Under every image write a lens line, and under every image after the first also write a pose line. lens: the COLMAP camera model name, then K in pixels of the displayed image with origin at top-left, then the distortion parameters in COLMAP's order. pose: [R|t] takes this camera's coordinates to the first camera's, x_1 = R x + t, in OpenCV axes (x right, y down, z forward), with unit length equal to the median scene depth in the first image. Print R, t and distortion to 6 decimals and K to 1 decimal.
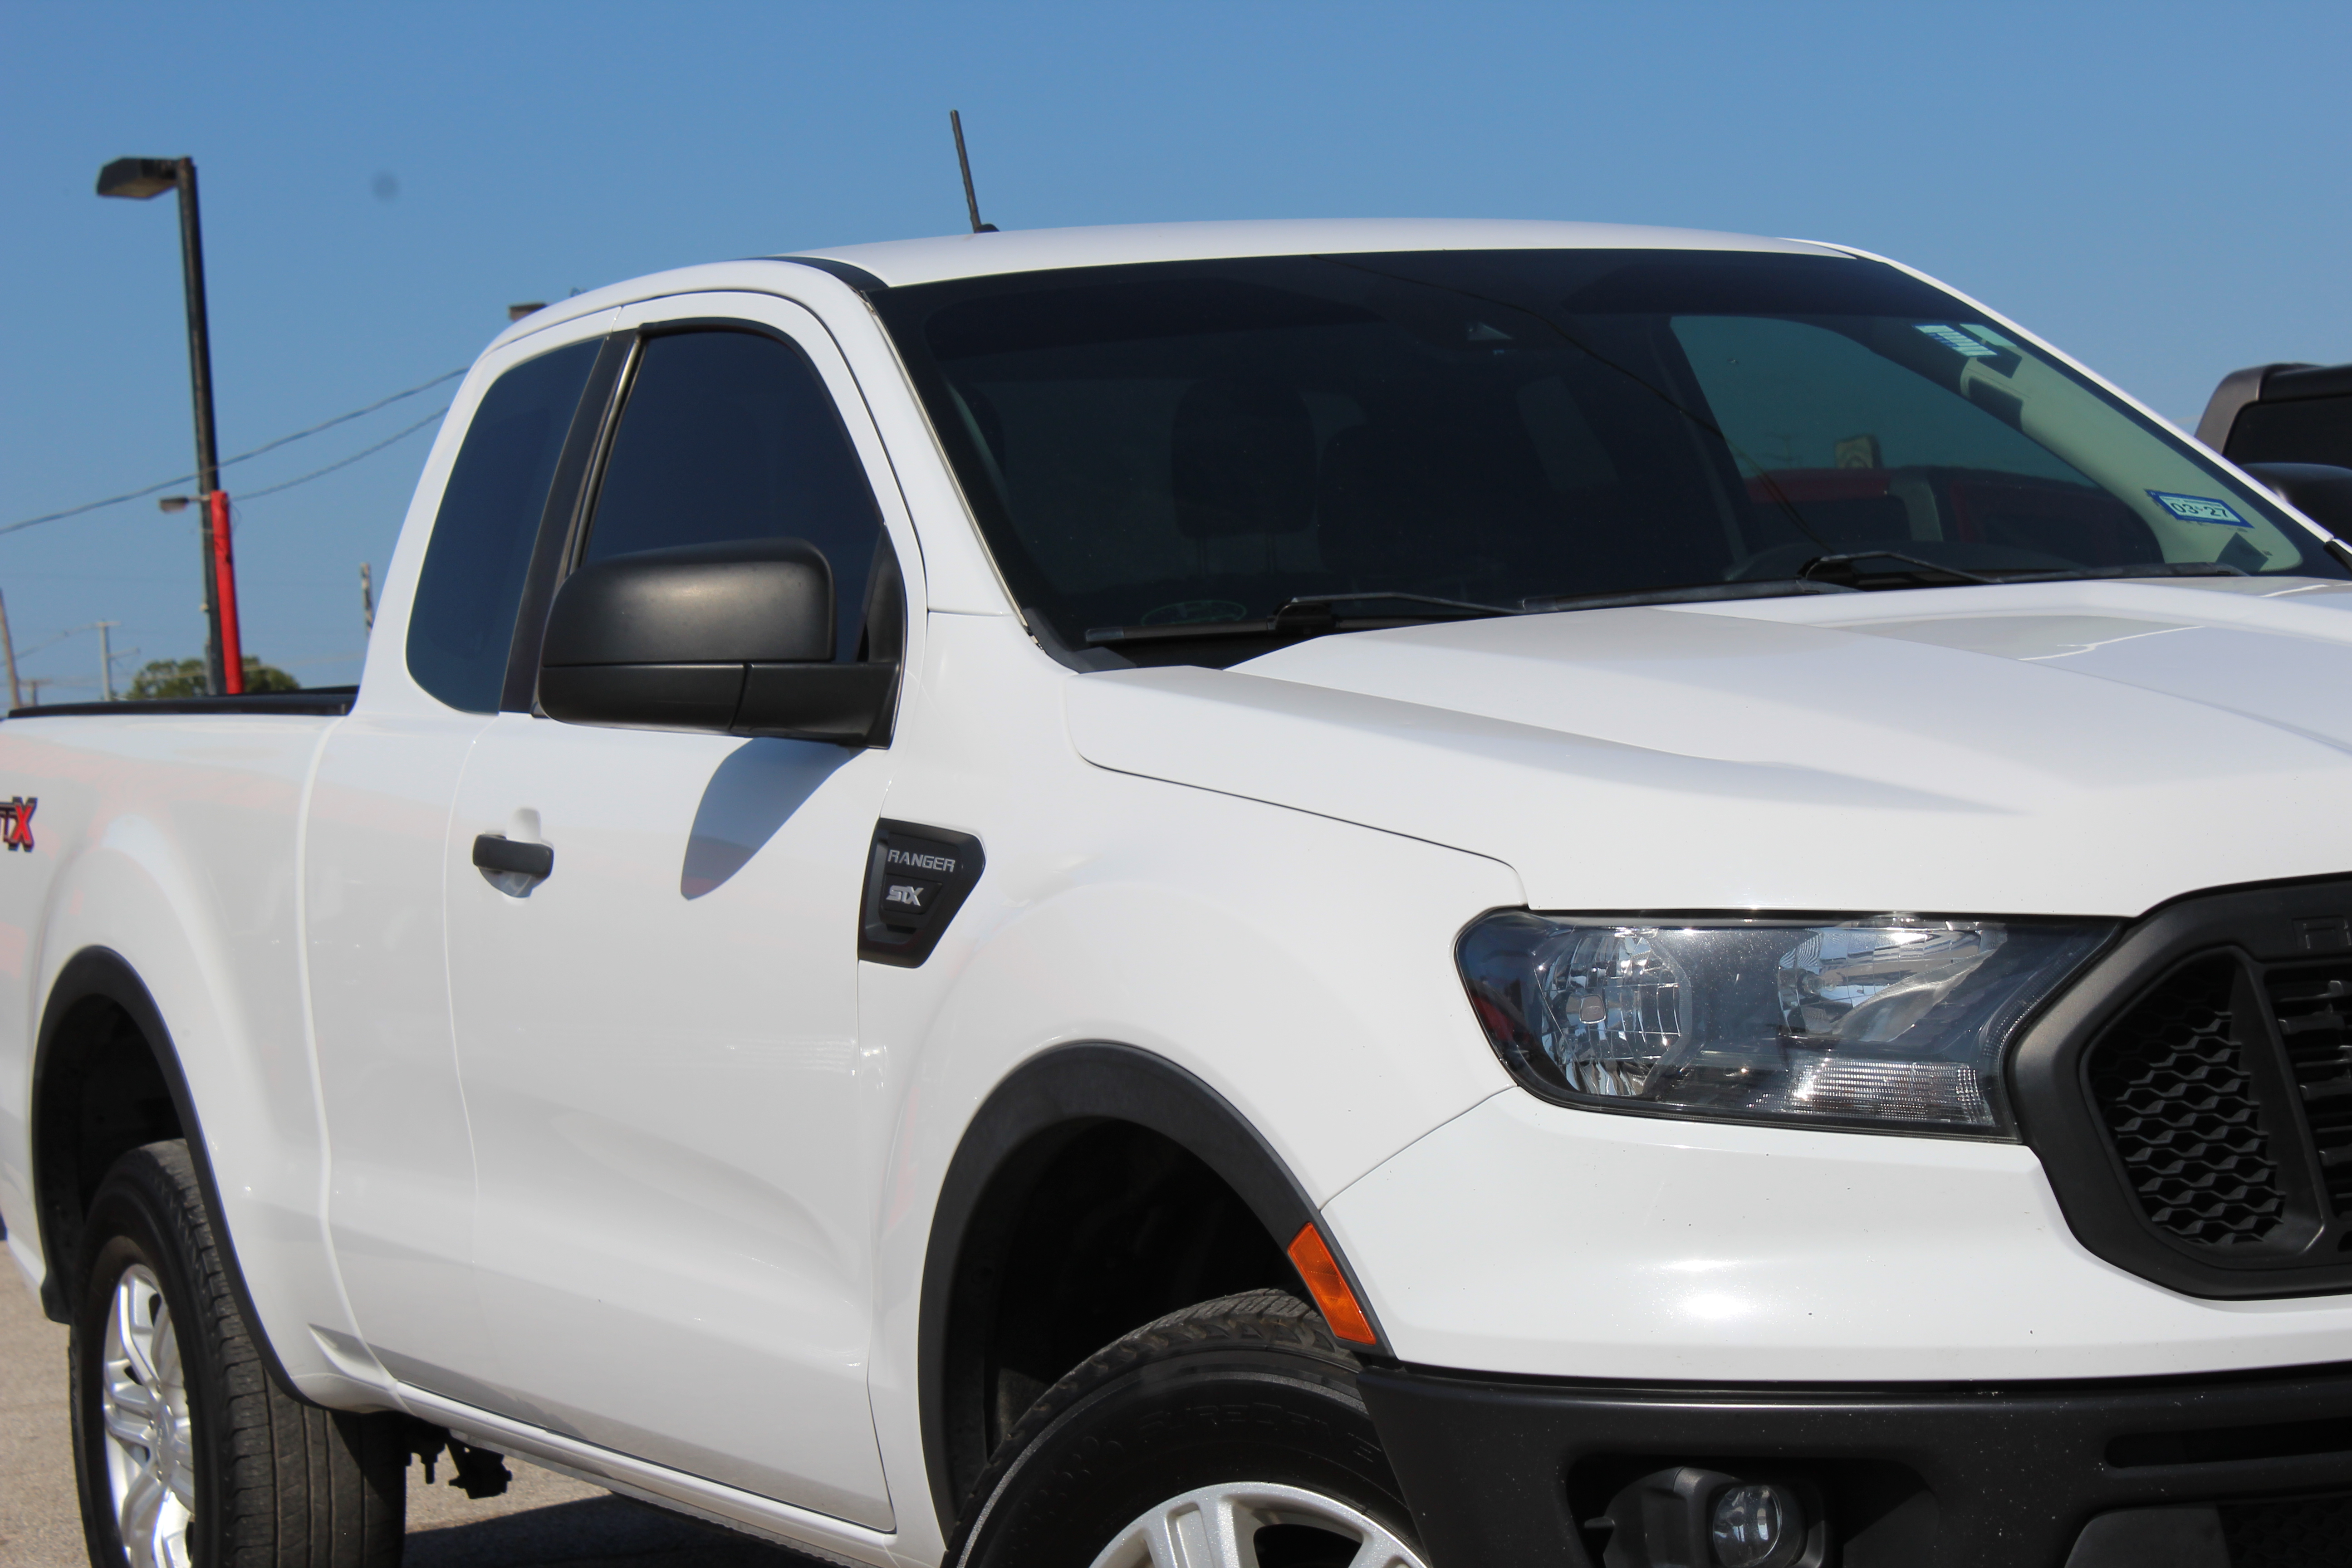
lens RADIAL K [[5643.1, 0, 1173.1], [0, 5643.1, 829.6], [0, 0, 1]] dist [0.094453, 0.165212]
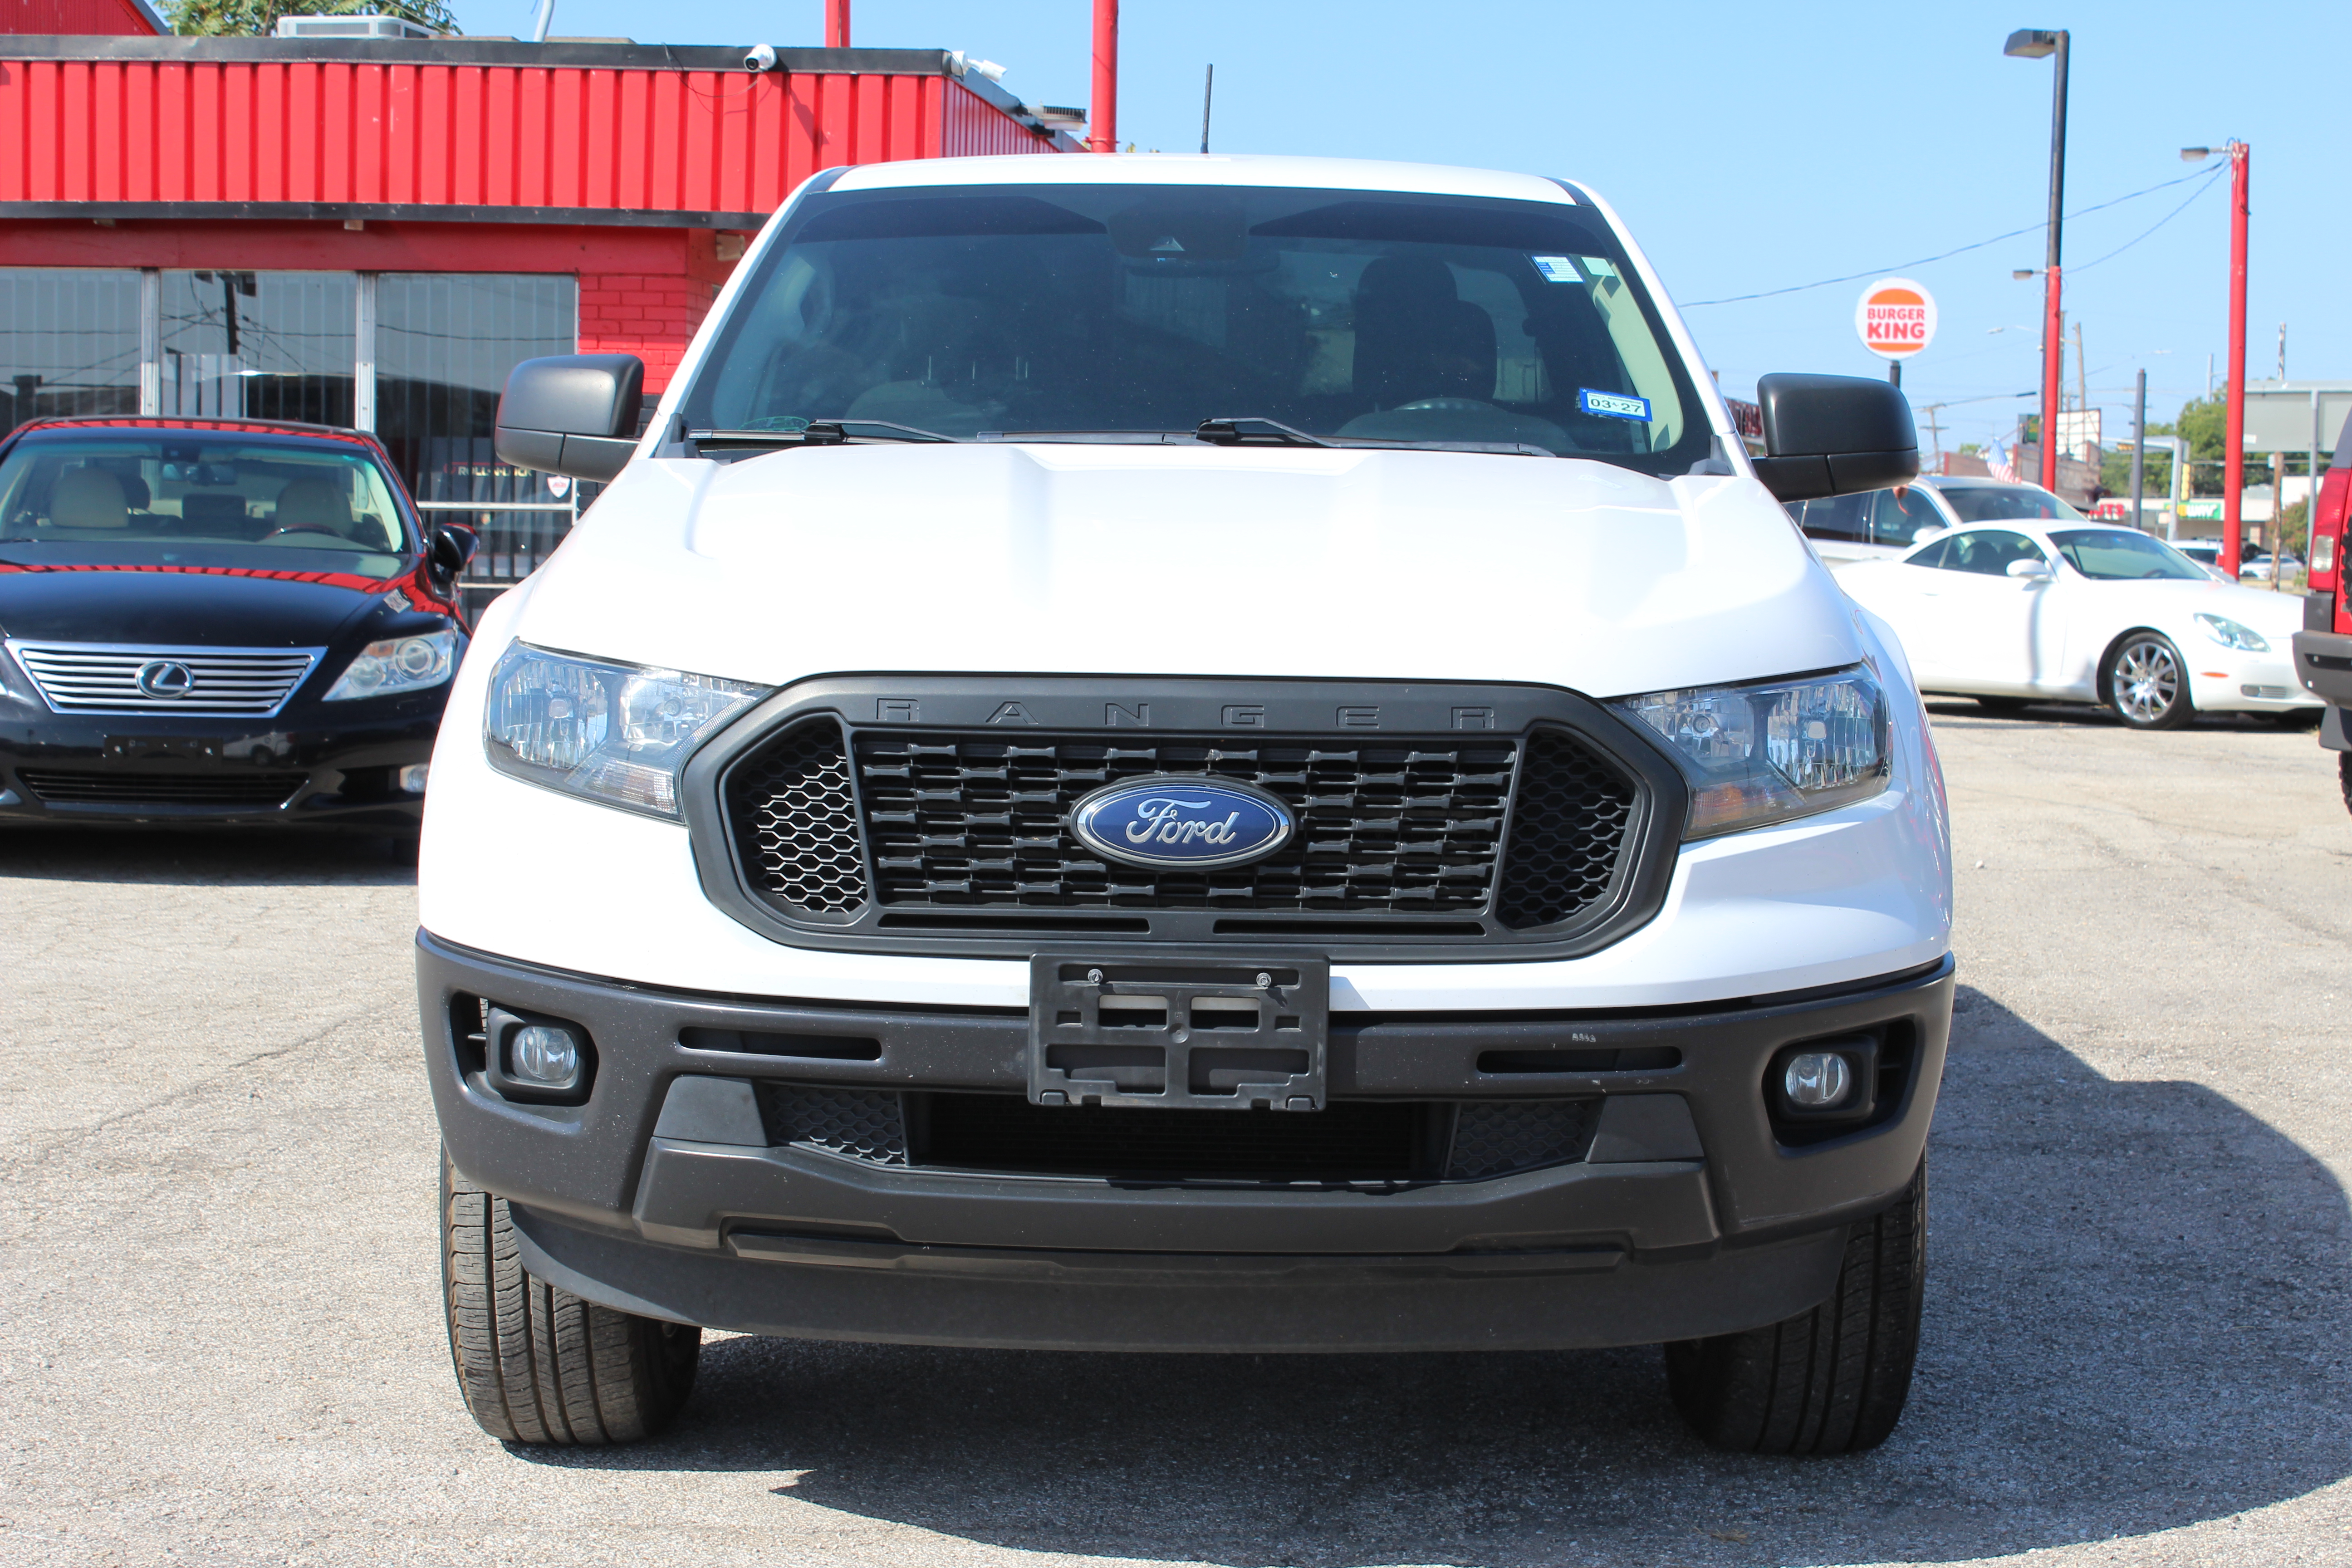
lens RADIAL K [[3891.4, 0, 1176.0], [0, 3891.4, 784.0], [0, 0, 1]] dist [0.004006, 0.083126]
pose [[0.898011, 0.118203, -0.423797, 0.670602], [-0.085106, 0.991711, 0.096265, -0.063377], [0.431663, -0.050379, 0.900627, 0.120913]]
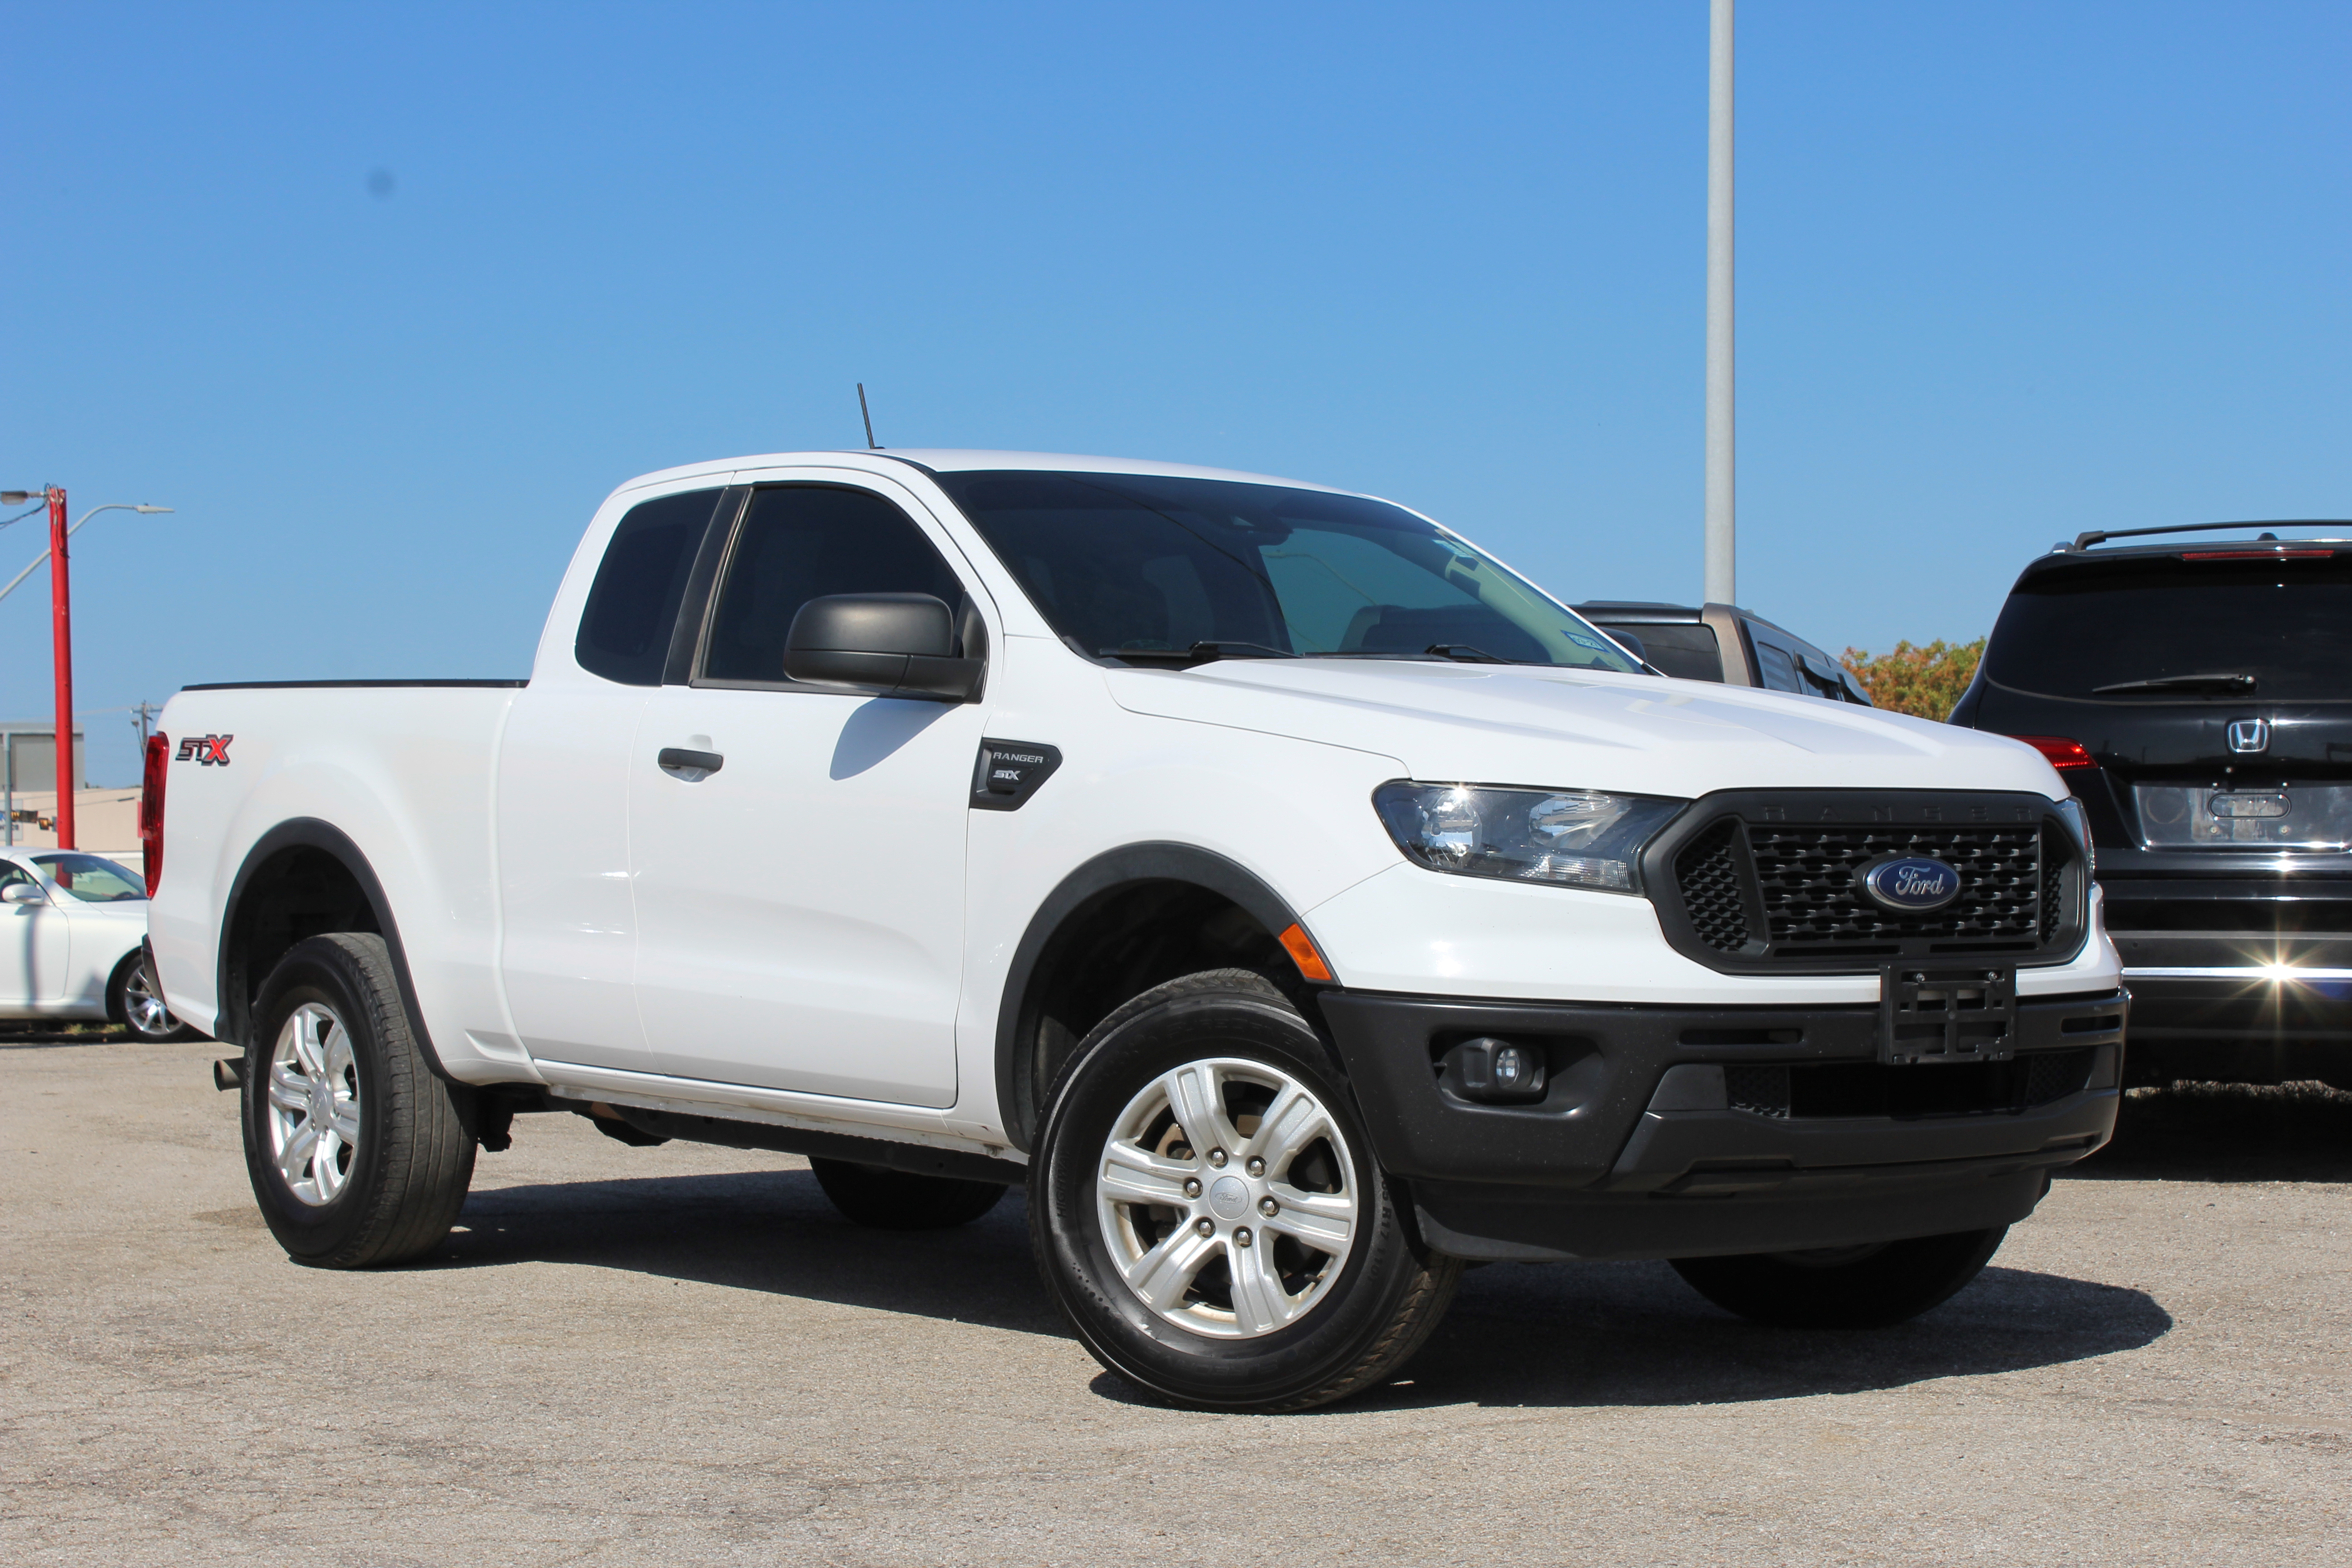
lens RADIAL K [[4039.7, 0, 1176.0], [0, 4039.7, 784.0], [0, 0, 1]] dist [-0.022188, -0.014817]
pose [[0.973288, 0.070942, 0.218352, -0.352083], [-0.061897, 0.996928, -0.047997, 0.093270], [-0.221086, 0.033200, 0.974689, -0.458290]]
